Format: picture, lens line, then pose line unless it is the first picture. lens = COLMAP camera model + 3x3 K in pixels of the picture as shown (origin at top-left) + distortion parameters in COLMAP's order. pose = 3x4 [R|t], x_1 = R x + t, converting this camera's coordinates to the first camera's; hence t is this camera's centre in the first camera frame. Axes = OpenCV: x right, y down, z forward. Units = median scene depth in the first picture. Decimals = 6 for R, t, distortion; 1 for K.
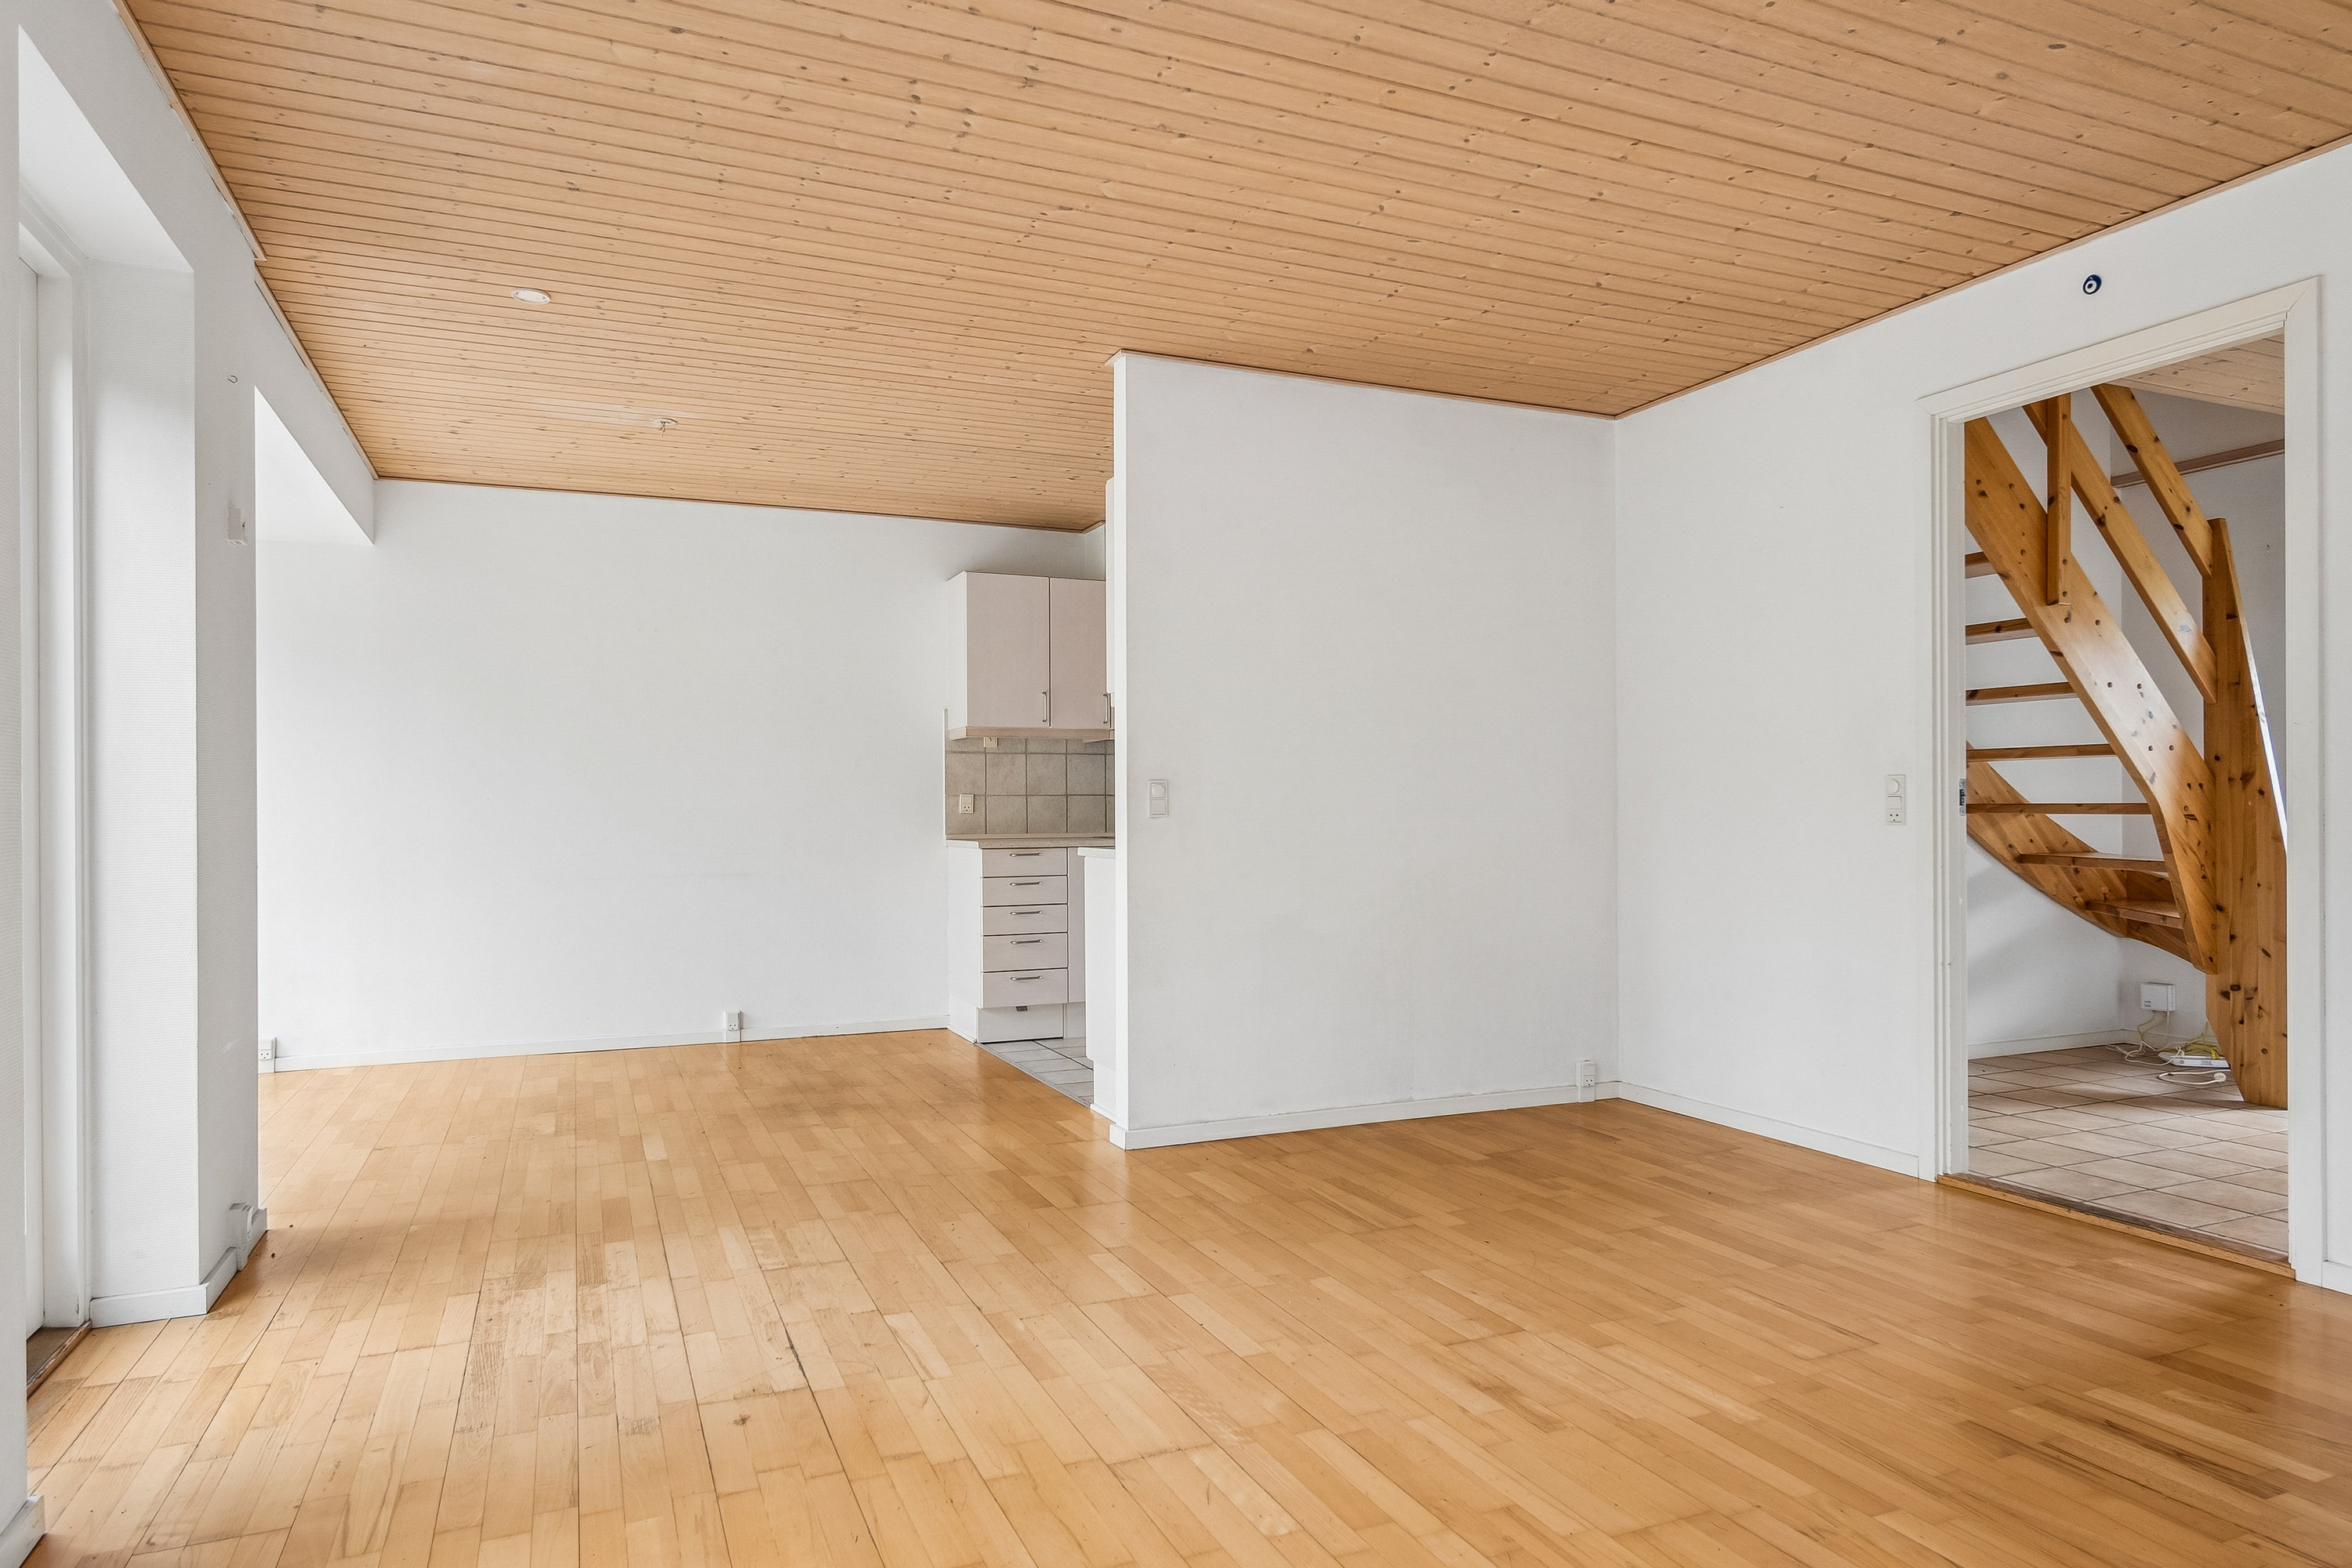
lens RADIAL K [[1396.8, 0, 1186.8], [0, 1396.8, 791.0], [0, 0, 1]] dist [0.003253, 0.000268]
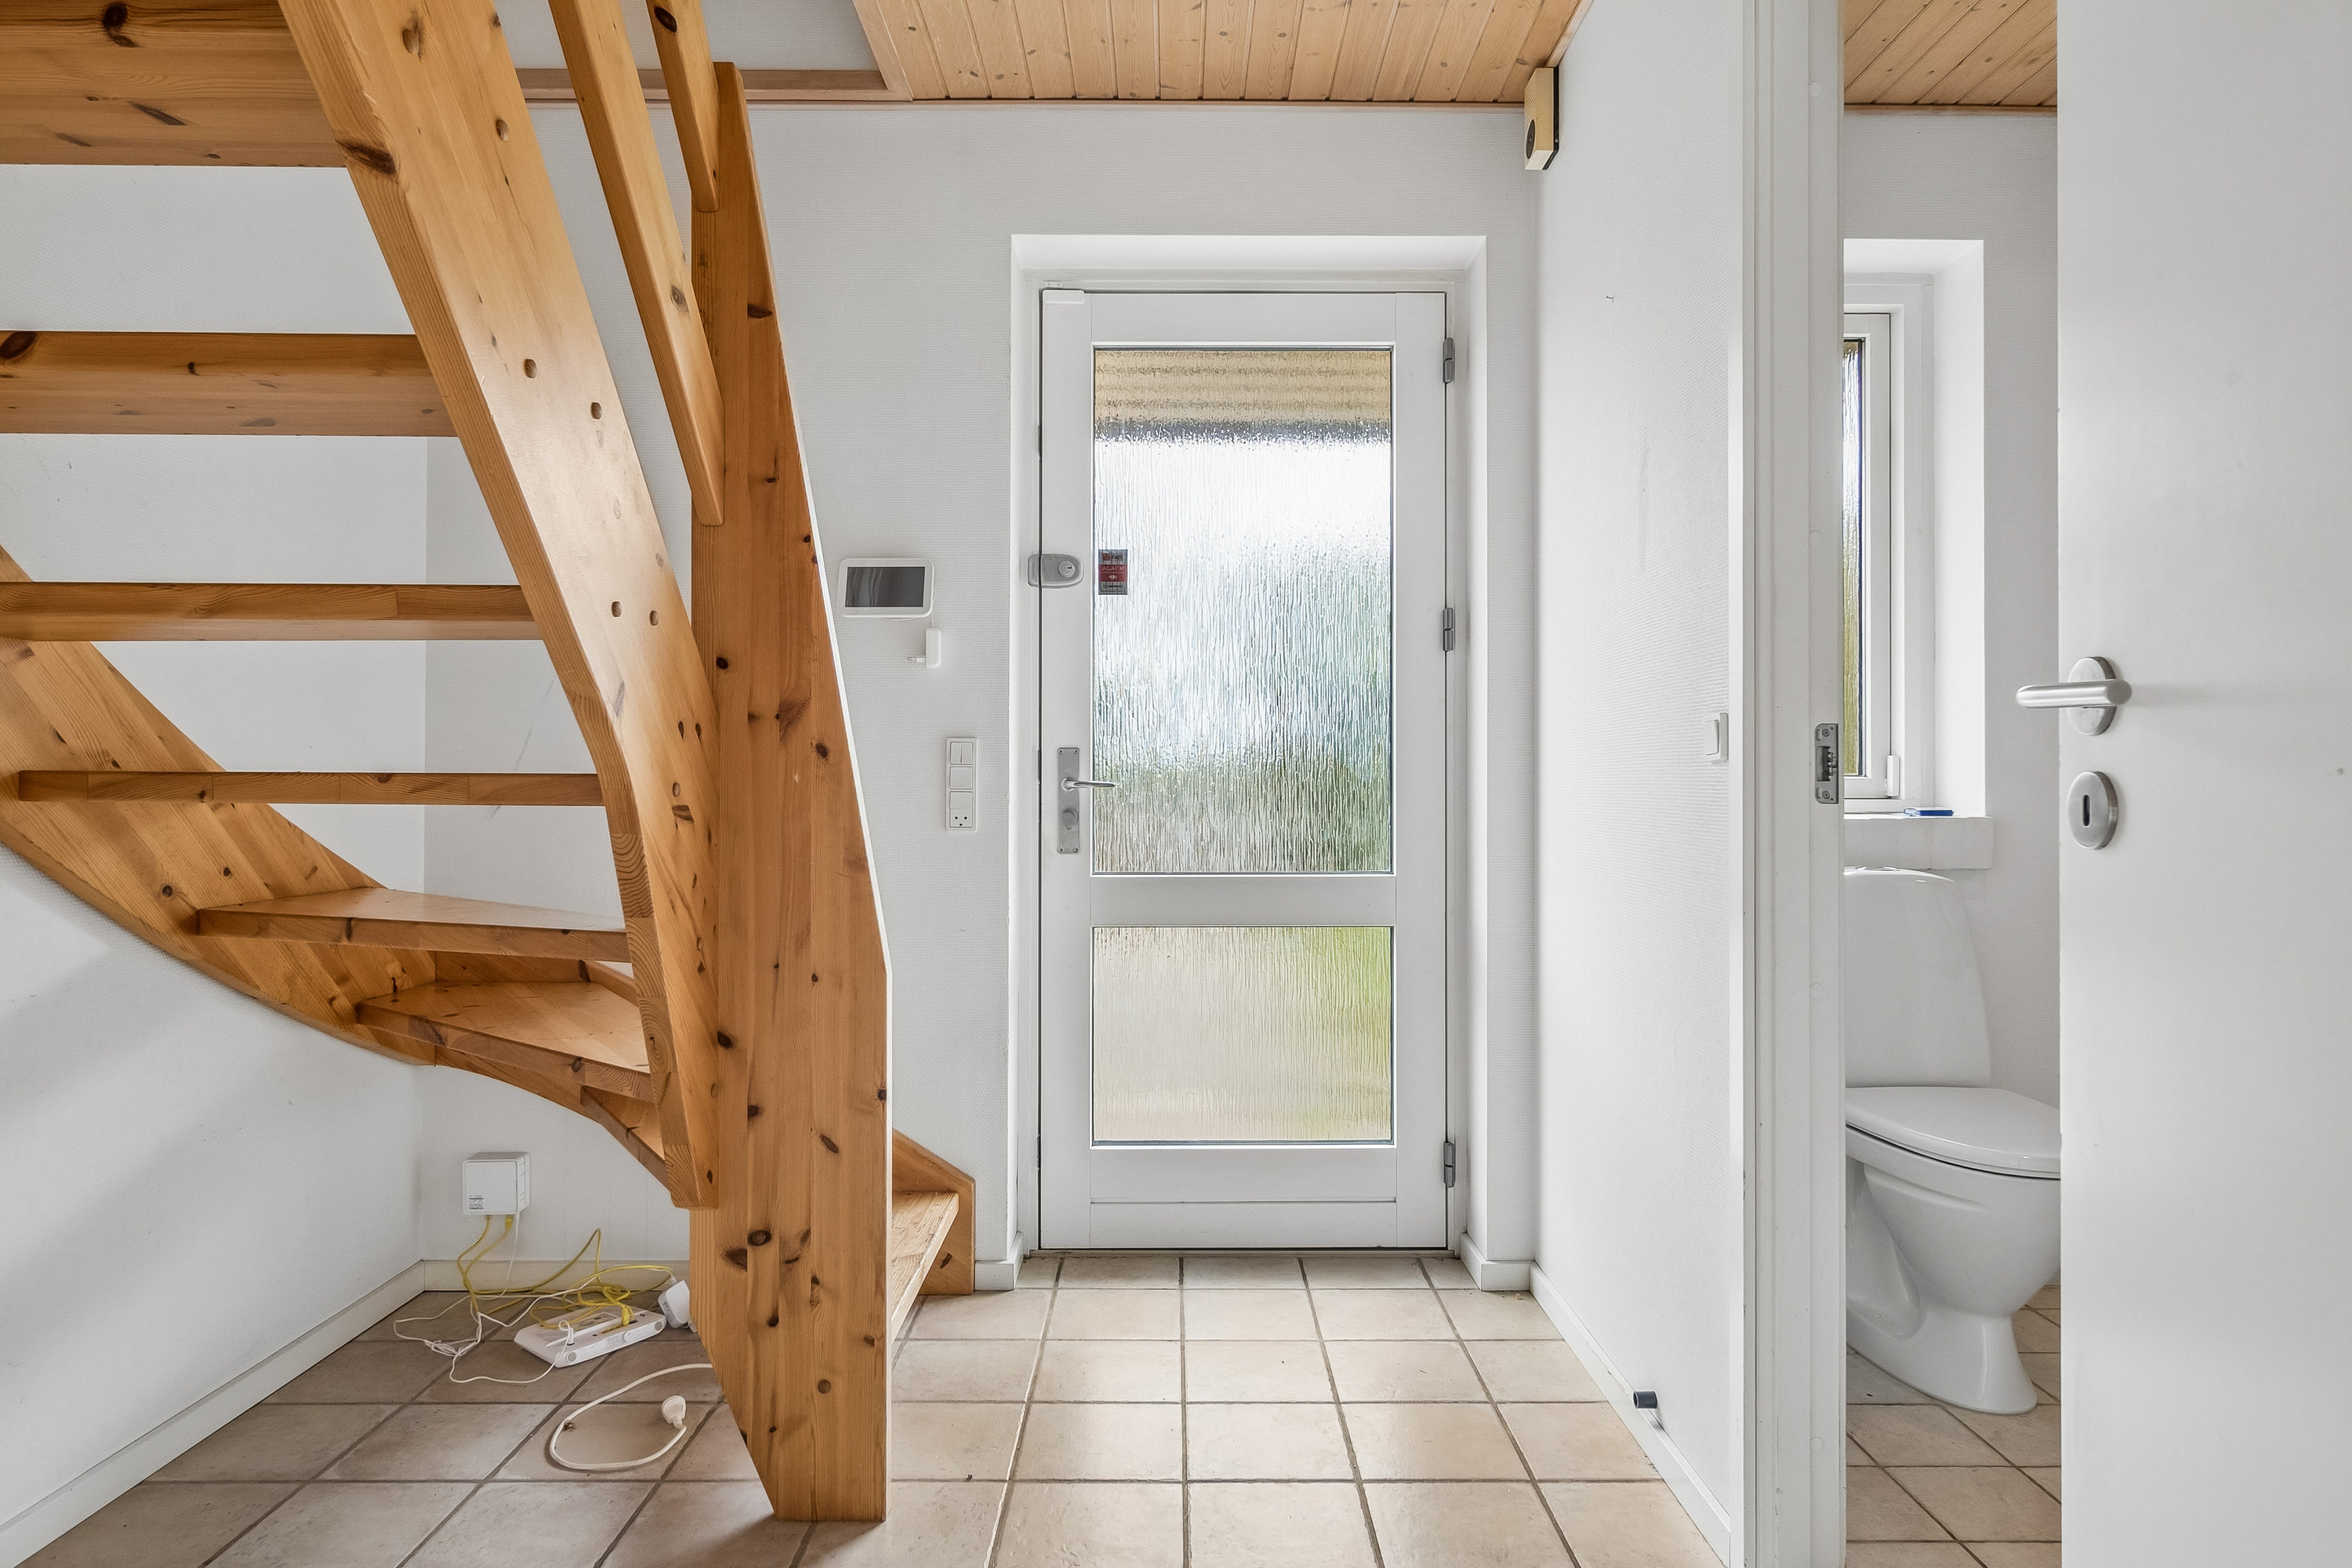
lens RADIAL K [[1396.8, 0, 1186.8], [0, 1396.8, 791.0], [0, 0, 1]] dist [0.003253, 0.000268]
pose [[0.400419, 0.001096, 0.916332, 0.369602], [-0.017611, 0.999824, 0.006500, 0.006978], [-0.916163, -0.018741, 0.400368, 0.625307]]
